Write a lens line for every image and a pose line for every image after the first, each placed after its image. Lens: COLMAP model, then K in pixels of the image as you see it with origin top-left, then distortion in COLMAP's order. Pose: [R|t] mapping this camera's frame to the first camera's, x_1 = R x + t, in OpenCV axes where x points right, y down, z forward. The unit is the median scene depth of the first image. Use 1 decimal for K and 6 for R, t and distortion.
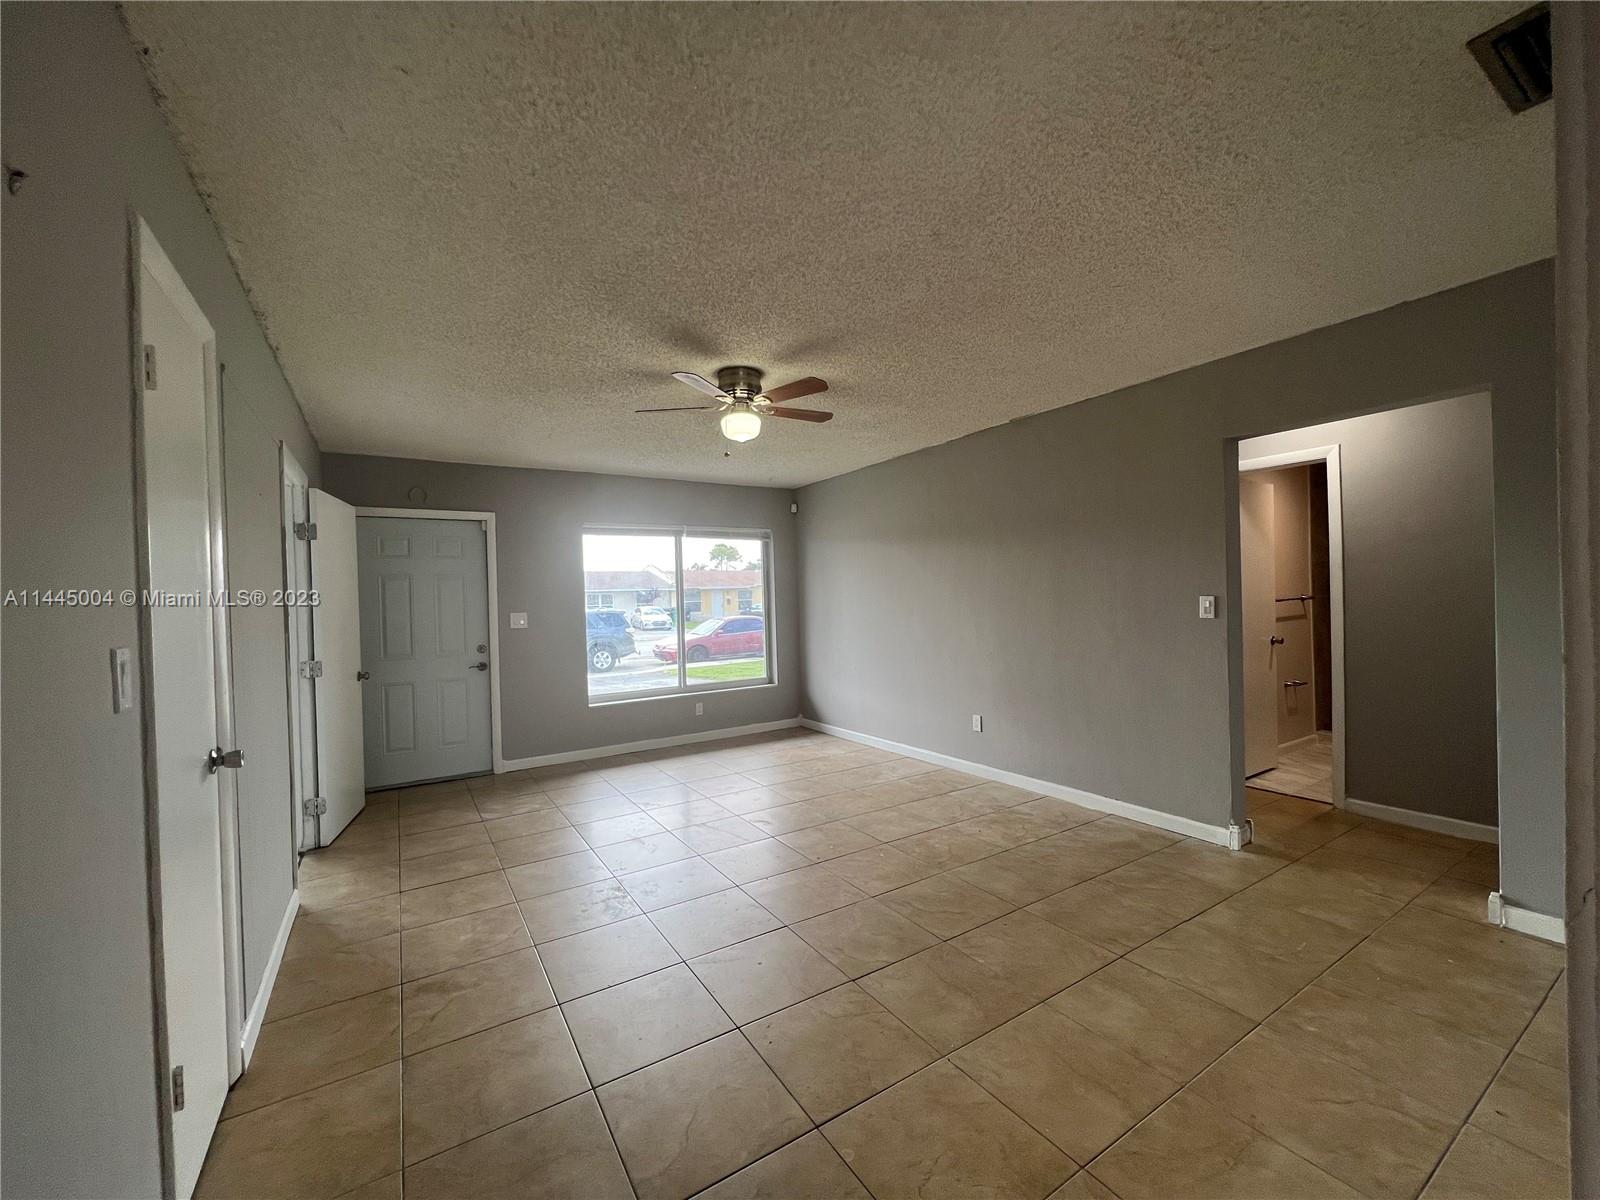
lens RADIAL K [[642.8, 0, 800.5], [0, 642.8, 602.8], [0, 0, 1]] dist [0.000847, -0.000673]
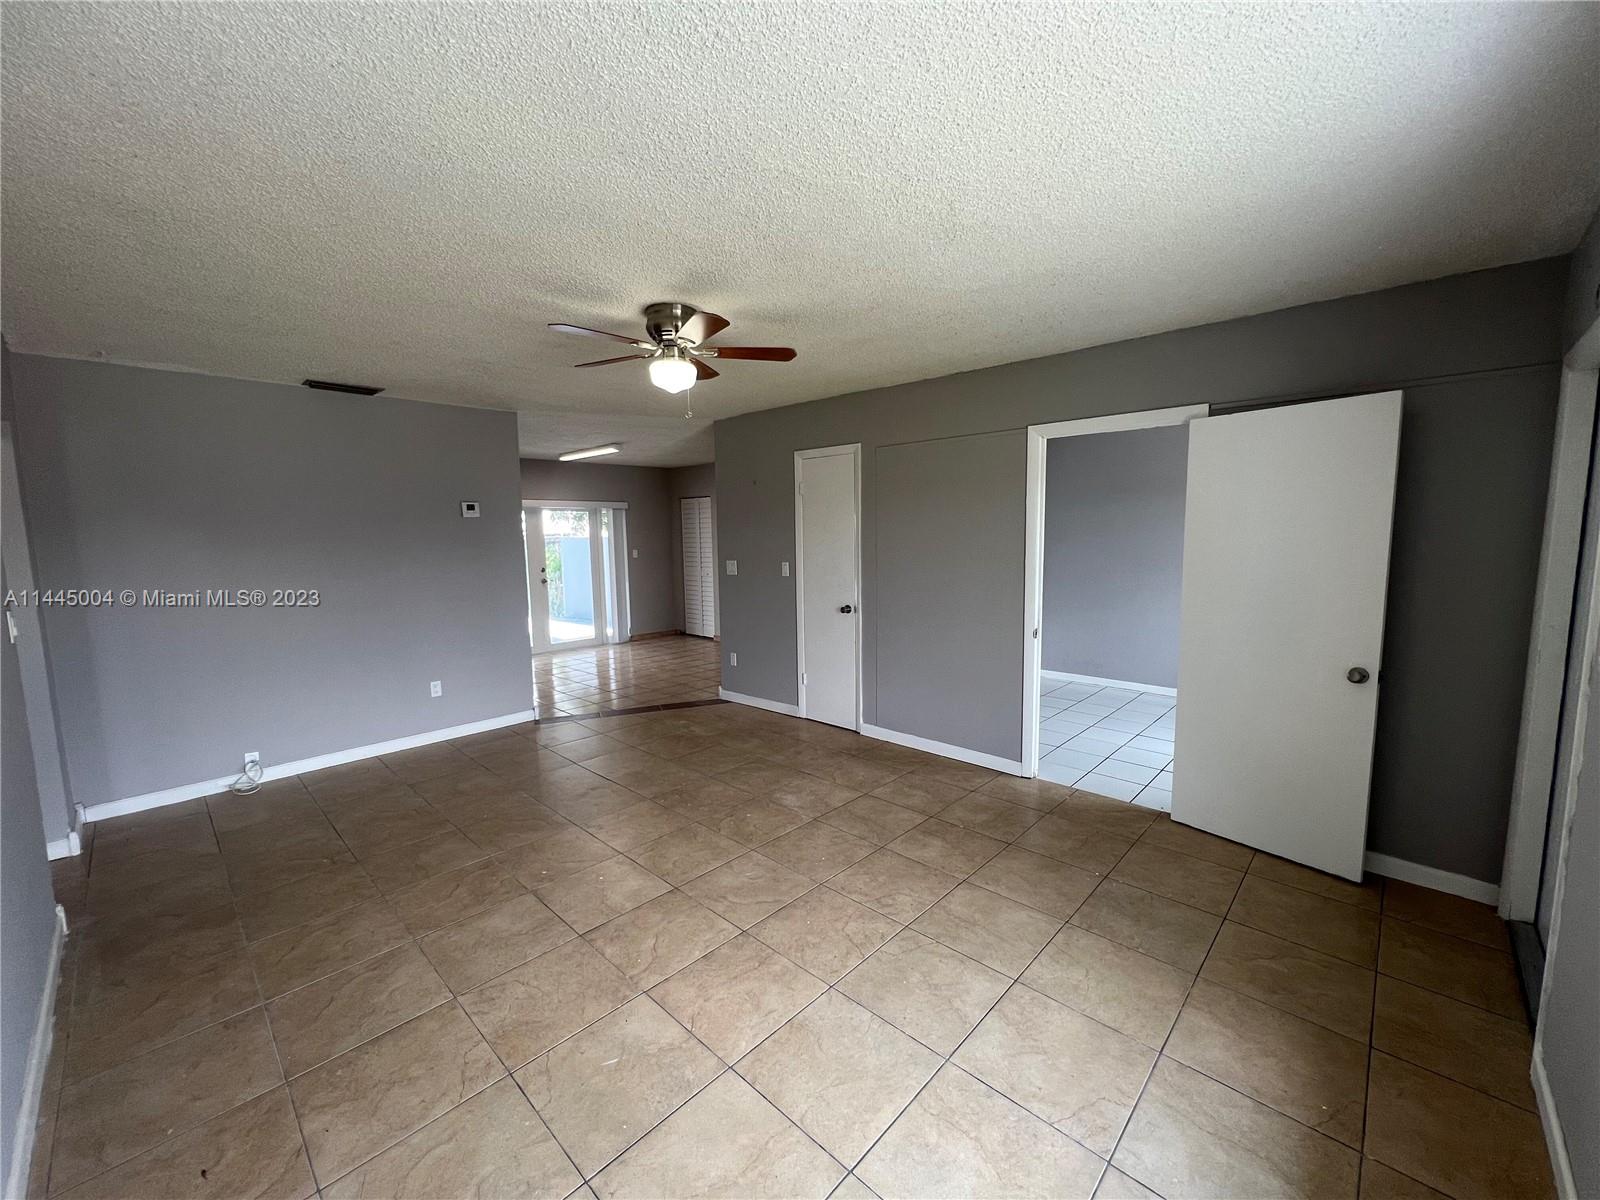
lens RADIAL K [[642.8, 0, 801.4], [0, 642.8, 600.8], [0, 0, 1]] dist [0.000847, -0.000673]
pose [[-0.968991, 0.070964, -0.236686, -0.030634], [0.042469, 0.991449, 0.123390, -0.065279], [0.243418, 0.109512, -0.963719, 1.708882]]
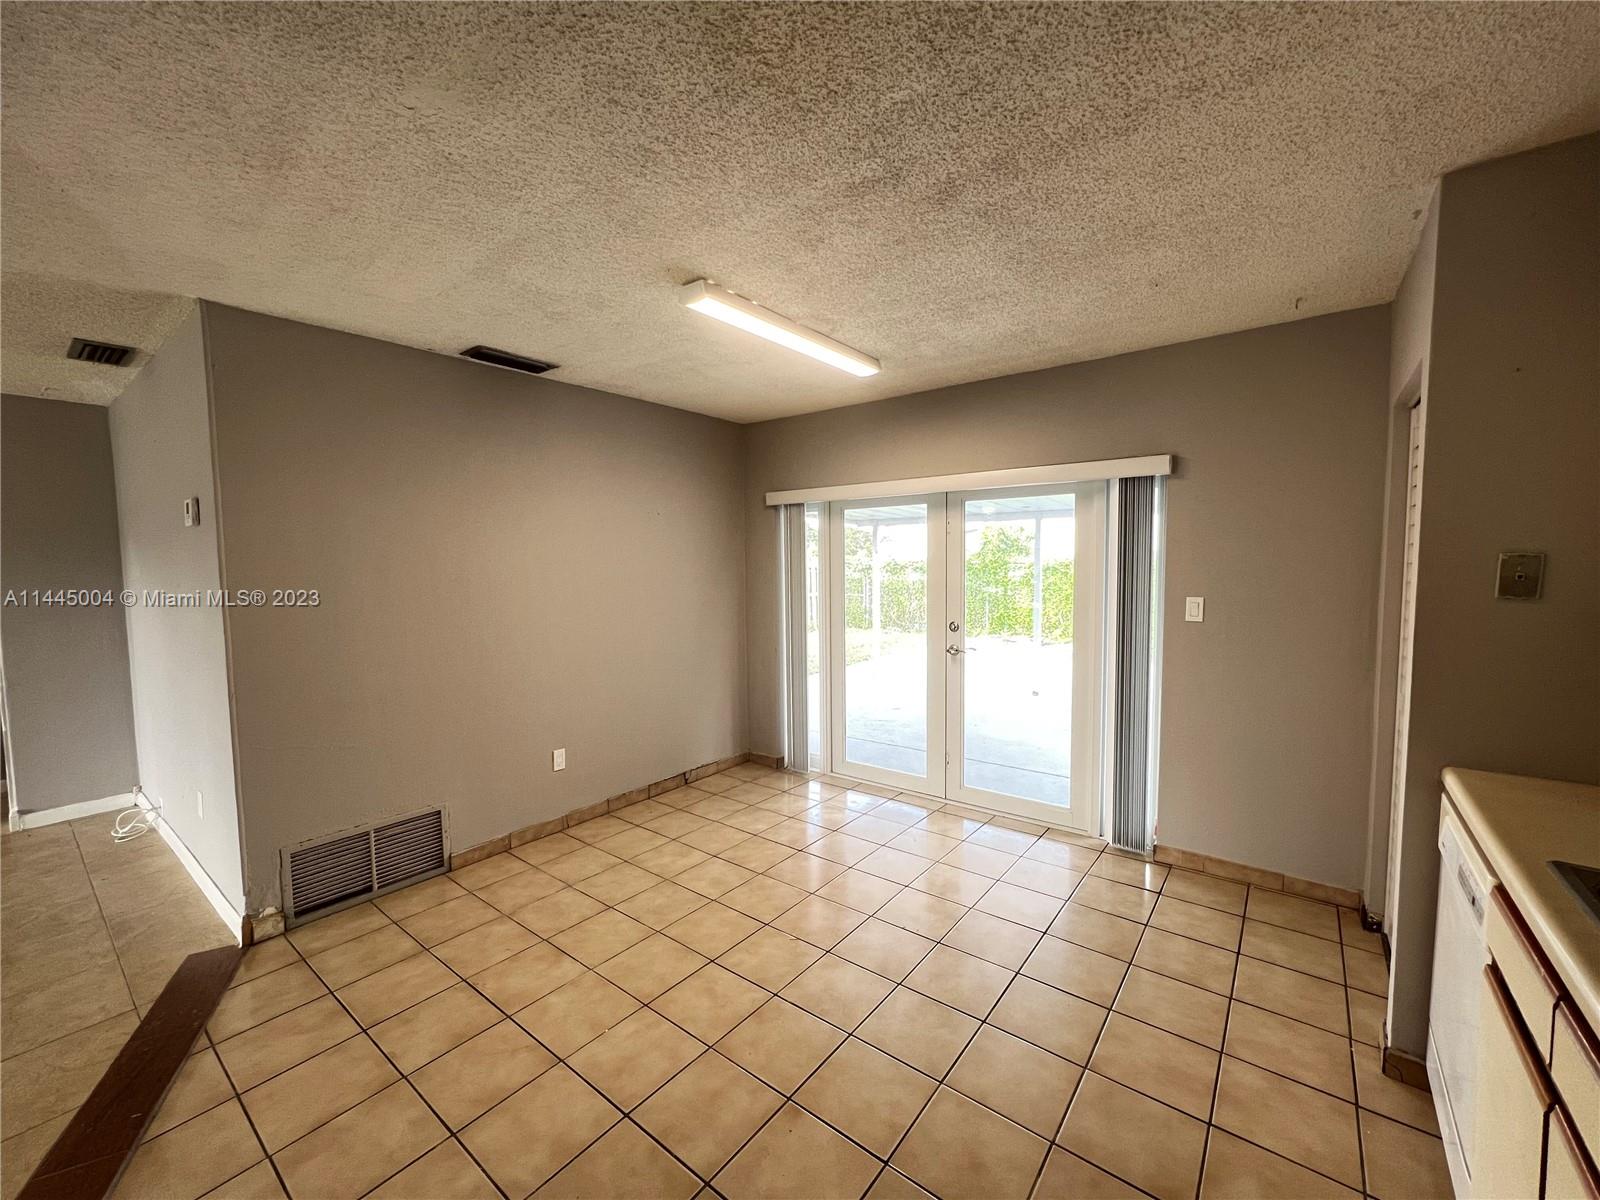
lens RADIAL K [[642.8, 0, 794.5], [0, 642.8, 600.0], [0, 0, 1]] dist [0.000847, -0.000673]
pose [[-0.337141, -0.028521, 0.941022, -0.616684], [0.028539, 0.998772, 0.040496, -0.025844], [-0.941022, 0.040509, -0.335913, -0.154966]]
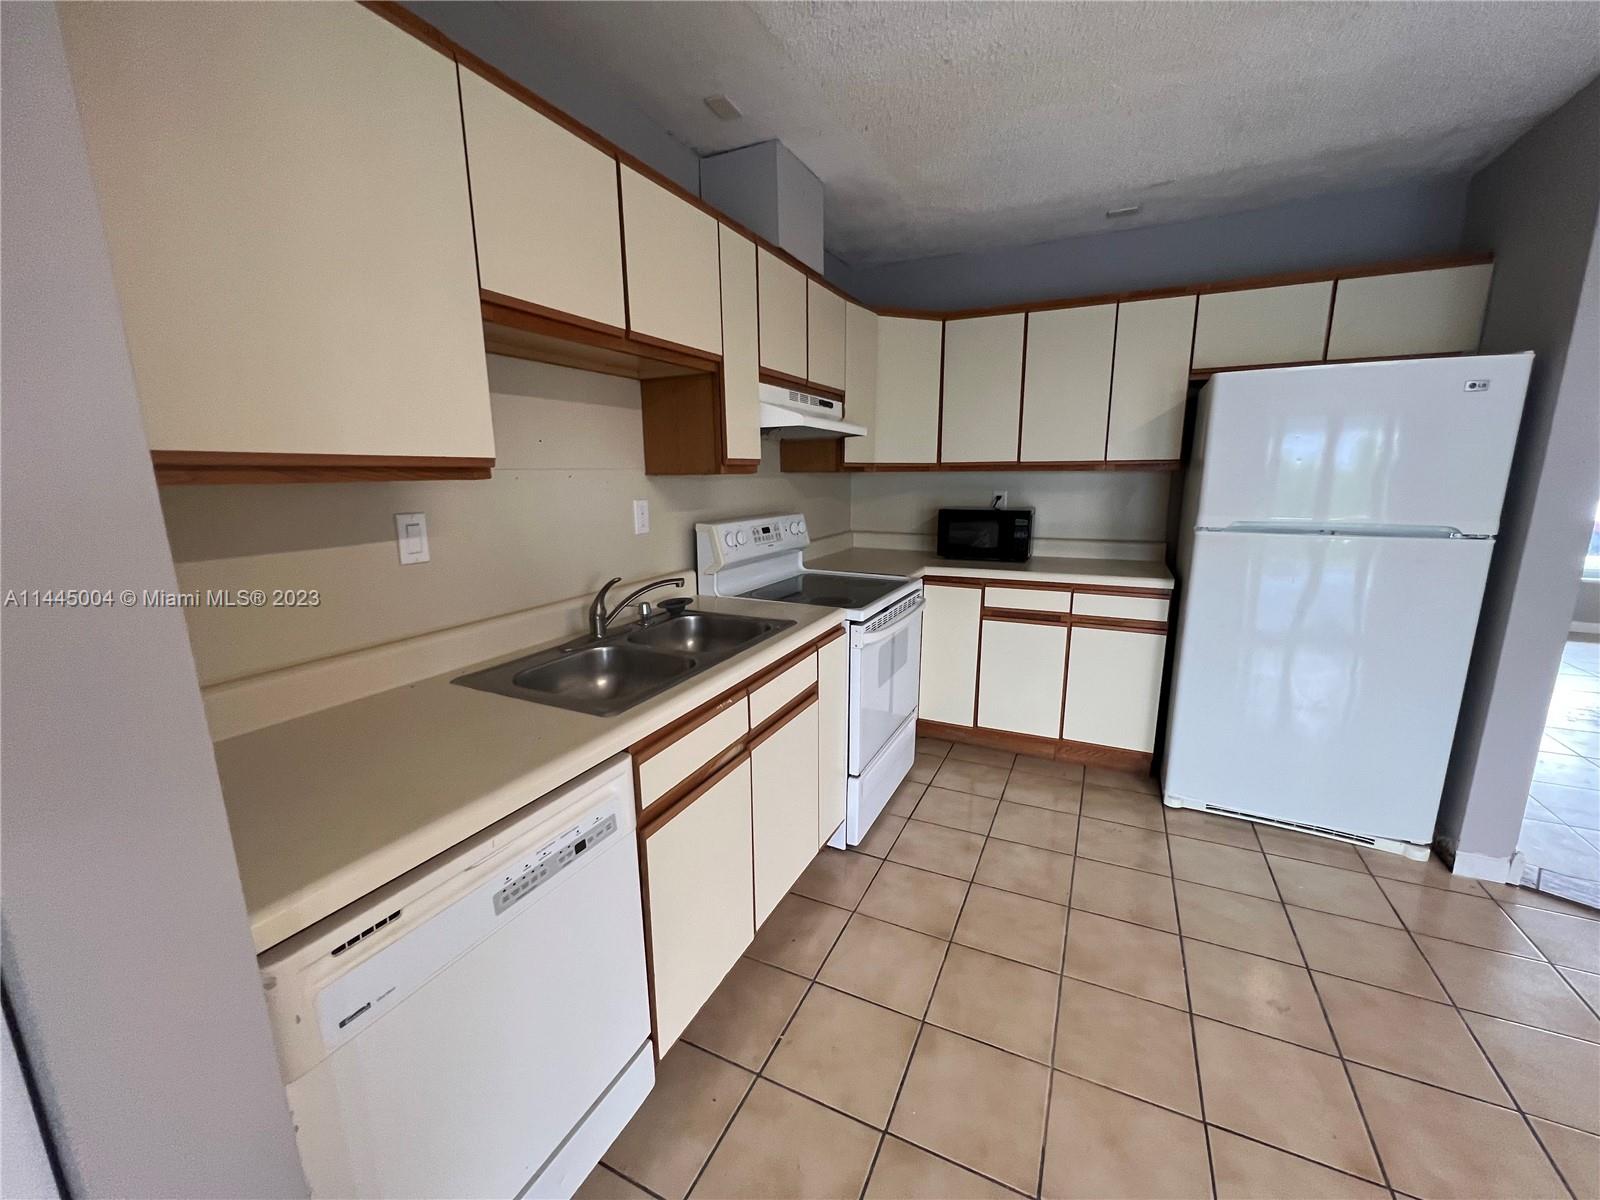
lens RADIAL K [[642.8, 0, 795.7], [0, 642.8, 600.7], [0, 0, 1]] dist [0.000847, -0.000673]
pose [[0.537043, 0.193827, -0.820985, -0.112916], [-0.016784, 0.975506, 0.219329, -0.005638], [0.843388, -0.104010, 0.527142, -0.719348]]
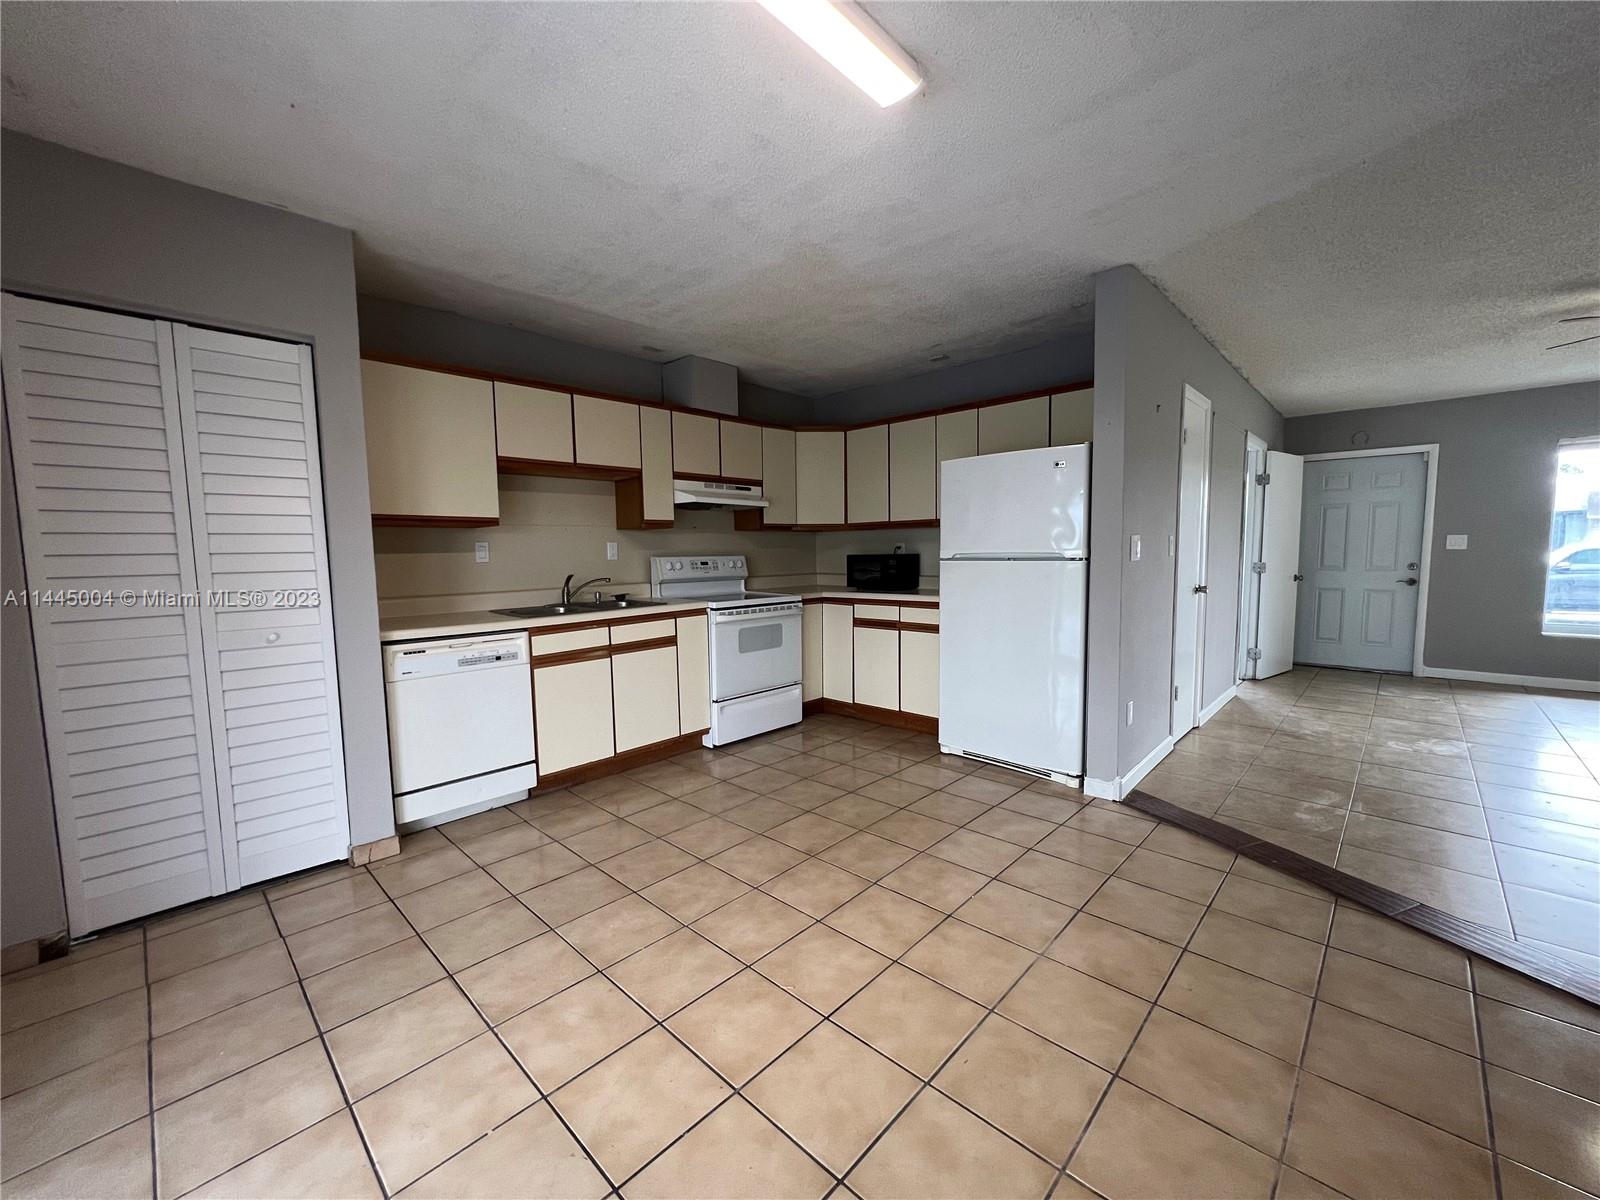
lens RADIAL K [[642.8, 0, 798.0], [0, 642.8, 603.9], [0, 0, 1]] dist [0.000847, -0.000673]
pose [[0.247031, 0.106579, -0.963129, 0.484781], [-0.001056, 0.993962, 0.109720, 0.019338], [0.969007, -0.026087, 0.245652, -0.483194]]
